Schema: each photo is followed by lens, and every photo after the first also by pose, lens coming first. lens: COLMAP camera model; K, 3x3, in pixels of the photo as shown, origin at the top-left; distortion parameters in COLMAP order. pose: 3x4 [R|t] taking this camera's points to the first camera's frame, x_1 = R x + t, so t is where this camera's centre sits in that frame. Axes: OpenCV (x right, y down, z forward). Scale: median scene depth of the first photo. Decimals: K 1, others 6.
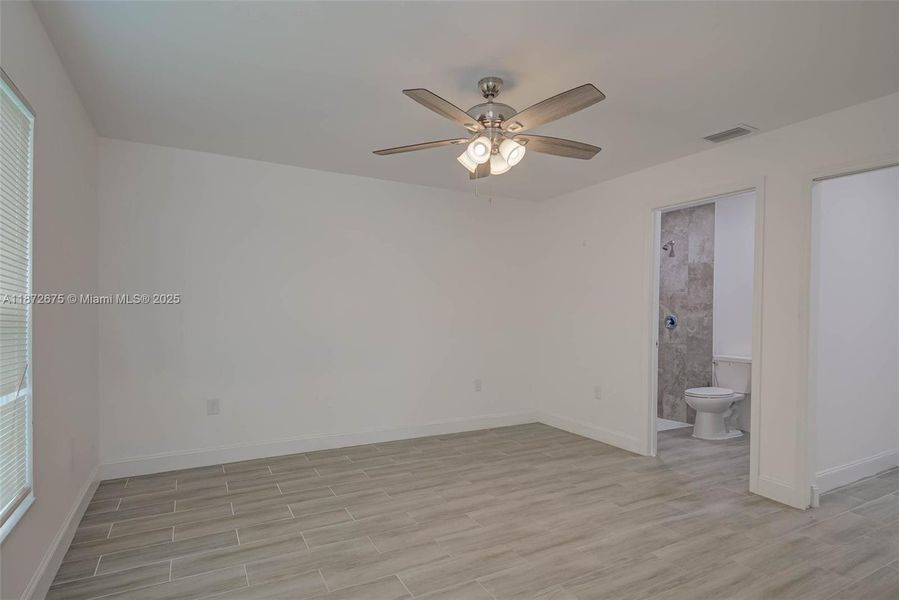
lens RADIAL K [[487.3, 0, 447.1], [0, 487.3, 303.3], [0, 0, 1]] dist [-0.001367, -0.000395]
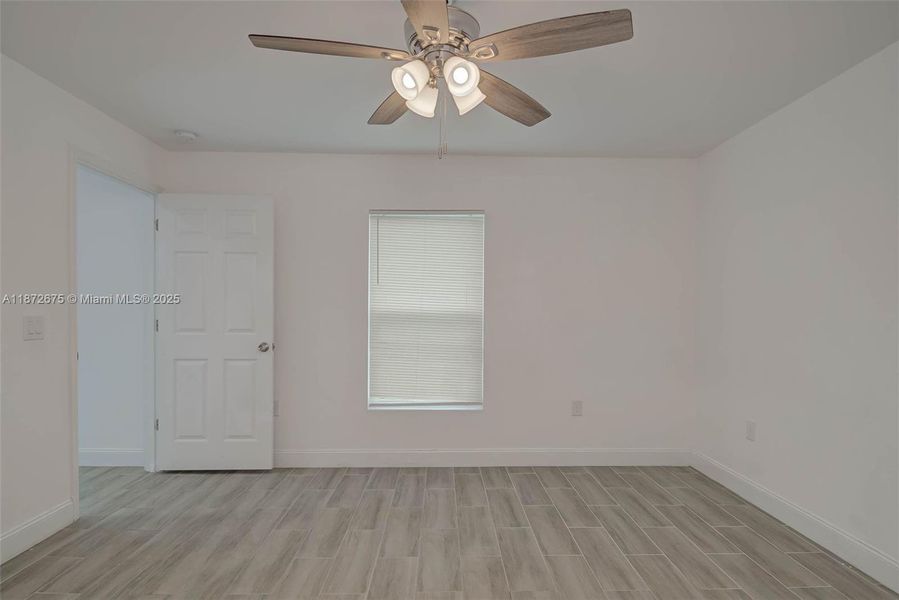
lens RADIAL K [[487.3, 0, 447.8], [0, 487.3, 305.5], [0, 0, 1]] dist [-0.001367, -0.000395]
pose [[-0.472508, -0.017395, -0.881155, 0.657885], [0.005247, 0.999732, -0.022550, 0.023867], [0.881311, -0.015278, -0.472290, 1.270980]]
